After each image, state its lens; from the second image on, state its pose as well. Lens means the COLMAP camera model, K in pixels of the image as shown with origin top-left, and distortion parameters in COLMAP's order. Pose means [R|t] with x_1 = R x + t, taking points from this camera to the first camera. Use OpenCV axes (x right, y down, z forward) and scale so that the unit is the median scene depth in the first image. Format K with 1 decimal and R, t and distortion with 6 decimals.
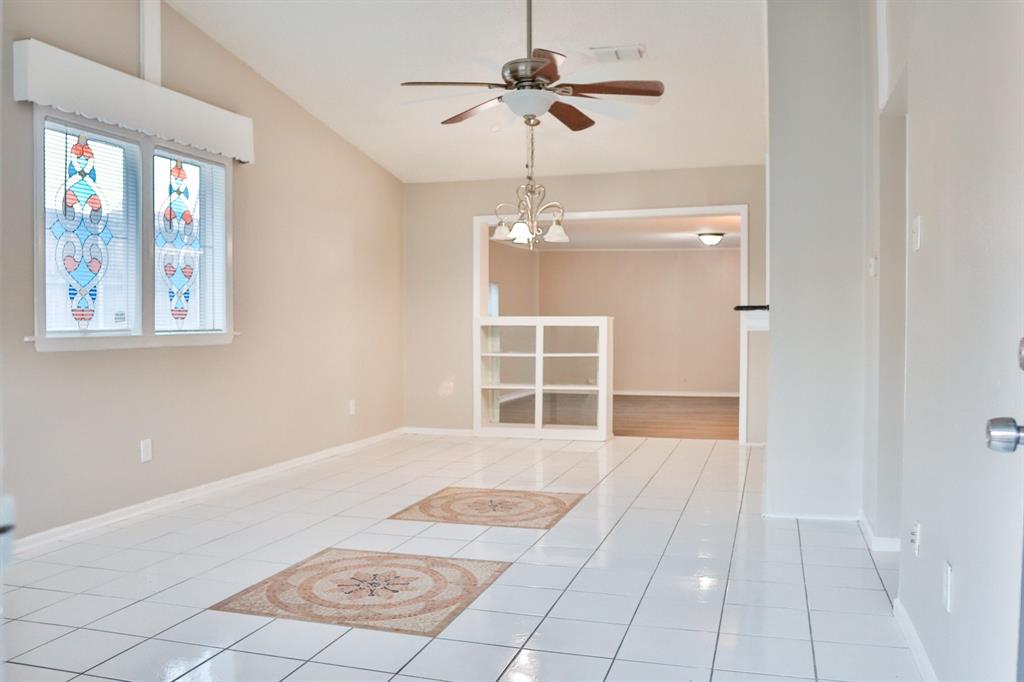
lens RADIAL K [[842.3, 0, 514.1], [0, 842.3, 339.6], [0, 0, 1]] dist [-0.115533, 0.074857]
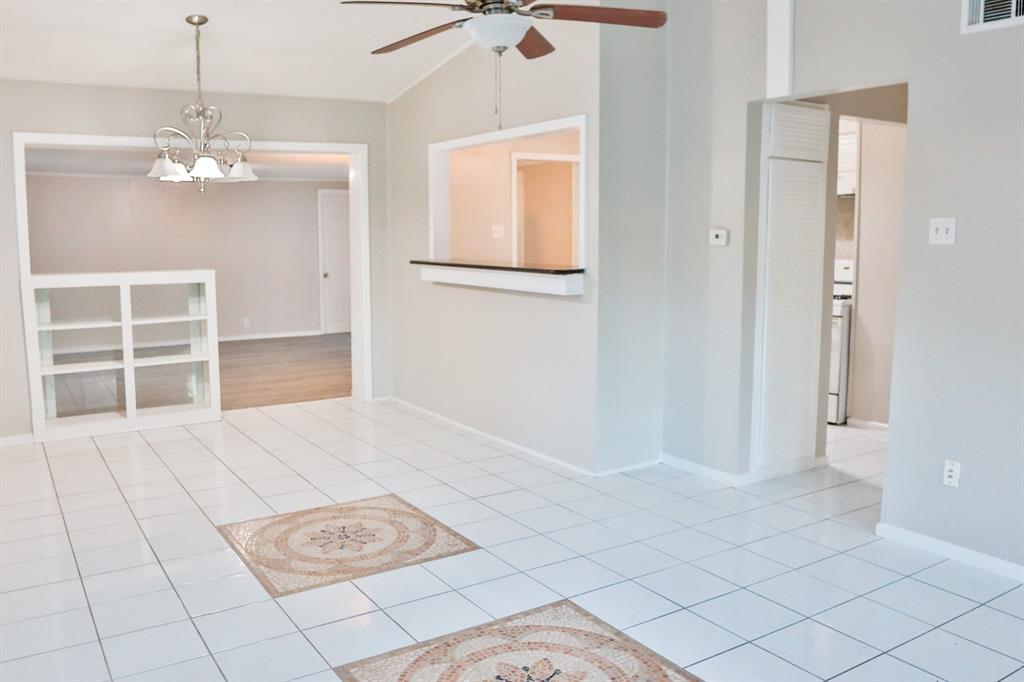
lens RADIAL K [[842.3, 0, 514.1], [0, 842.3, 339.6], [0, 0, 1]] dist [-0.115533, 0.074857]
pose [[0.648061, -0.098480, 0.755194, -0.439165], [0.022405, 0.993641, 0.110347, -0.059392], [-0.761259, -0.054591, 0.646146, 0.348537]]
